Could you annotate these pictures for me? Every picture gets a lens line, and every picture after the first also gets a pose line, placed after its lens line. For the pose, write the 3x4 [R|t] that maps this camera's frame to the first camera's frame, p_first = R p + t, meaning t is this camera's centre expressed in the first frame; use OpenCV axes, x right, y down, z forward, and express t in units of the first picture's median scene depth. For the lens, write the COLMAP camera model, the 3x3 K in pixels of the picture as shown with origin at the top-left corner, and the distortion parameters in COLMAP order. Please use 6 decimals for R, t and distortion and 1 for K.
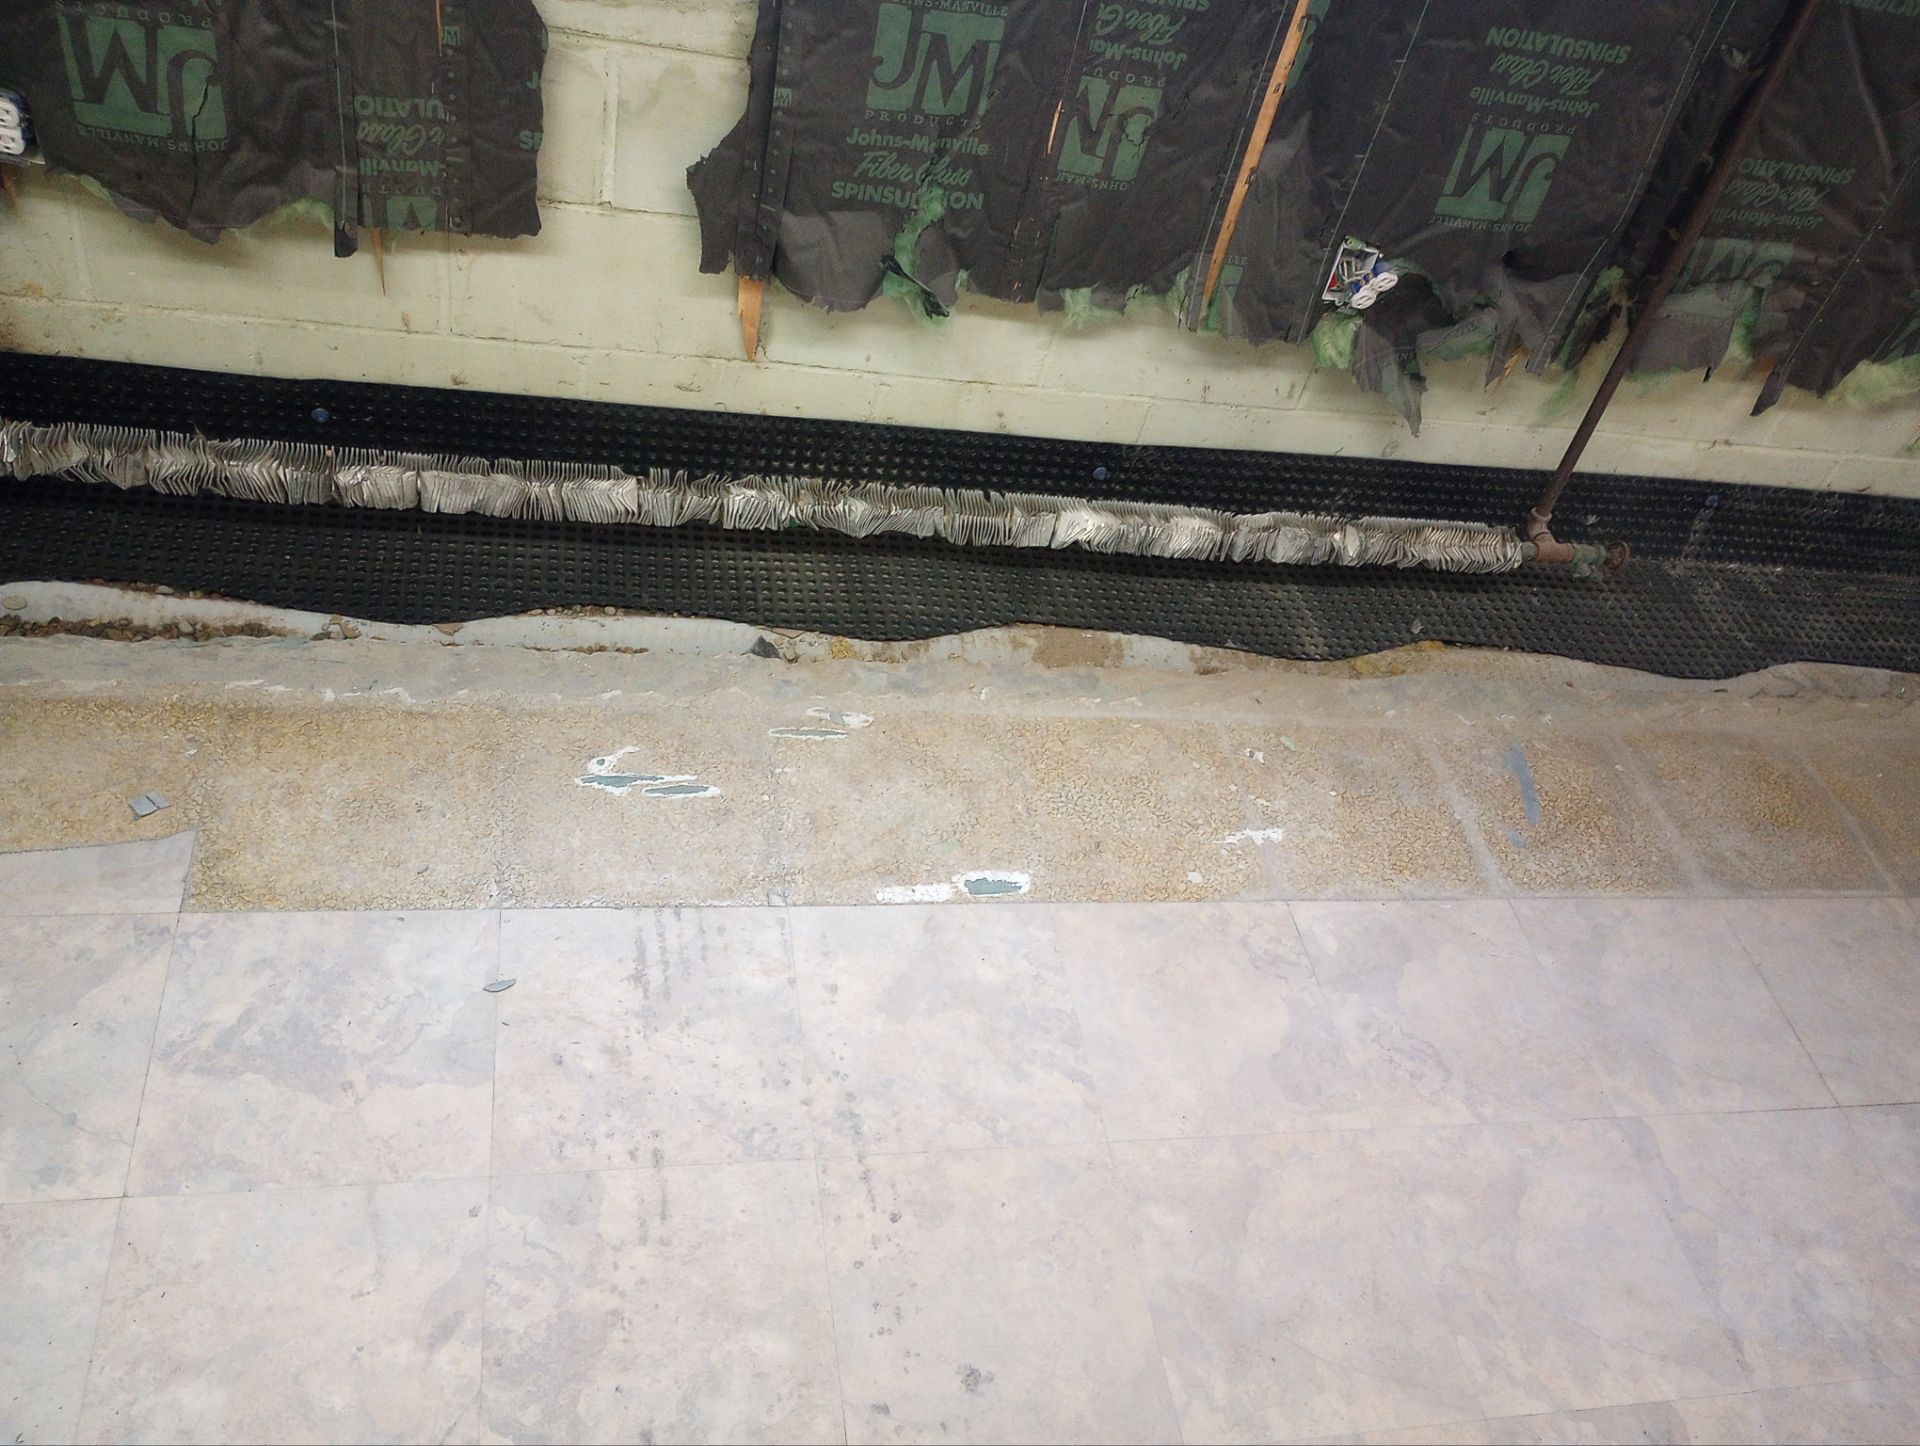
lens RADIAL K [[1534.3, 0, 963.4], [0, 1534.3, 710.0], [0, 0, 1]] dist [0.050159, -0.076555]
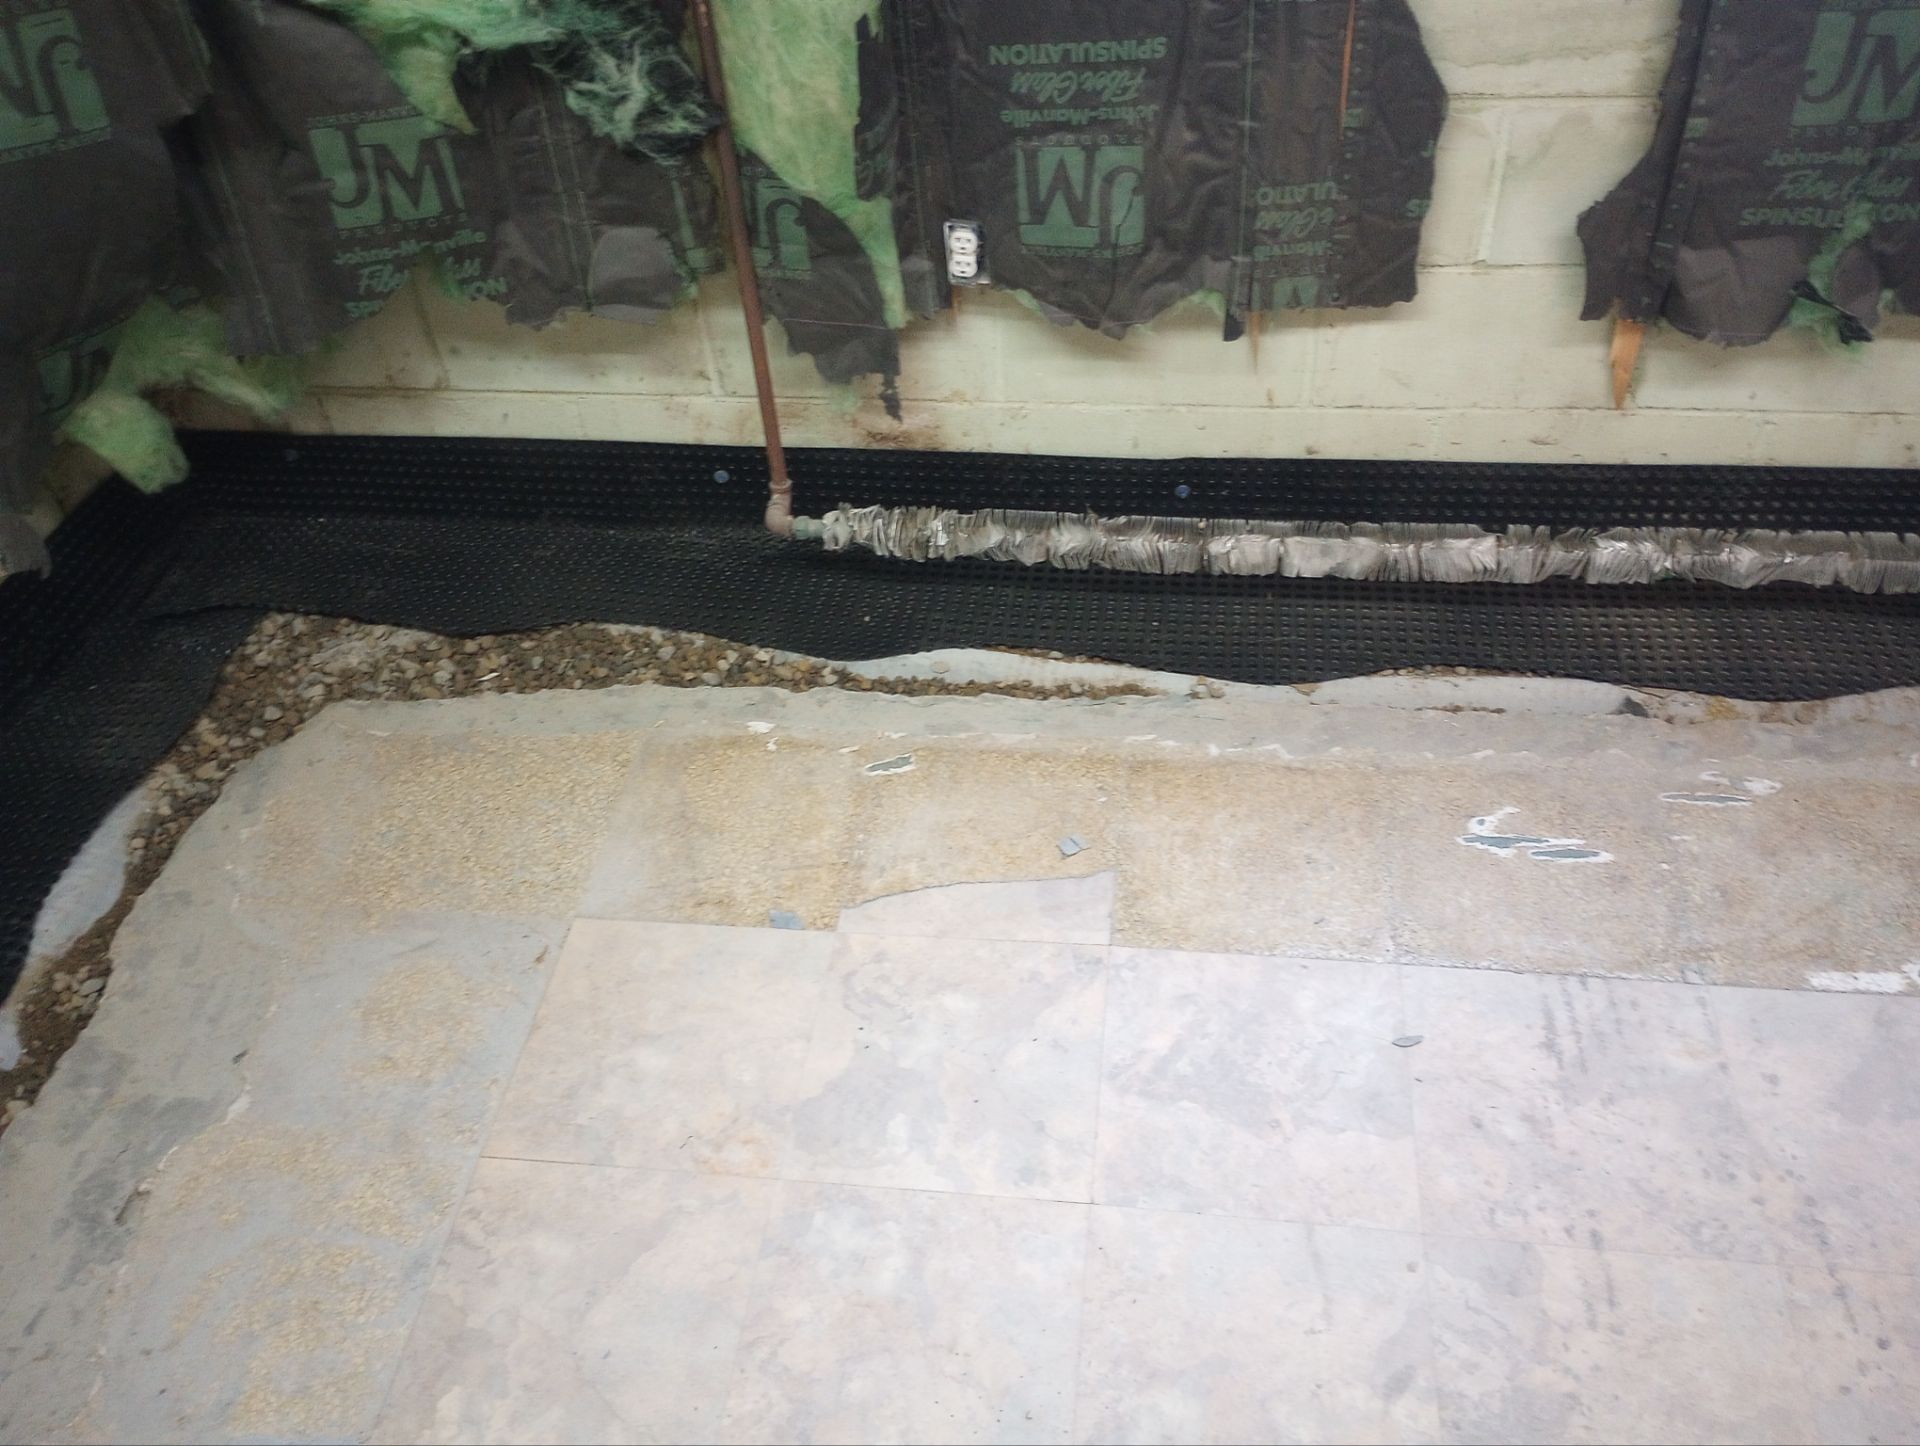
lens RADIAL K [[1534.3, 0, 963.4], [0, 1534.3, 710.0], [0, 0, 1]] dist [0.050159, -0.076555]
pose [[0.915294, 0.001482, -0.402783, -0.146702], [-0.021842, 0.998704, -0.045960, 0.015359], [0.402193, 0.050864, 0.914141, -0.035420]]
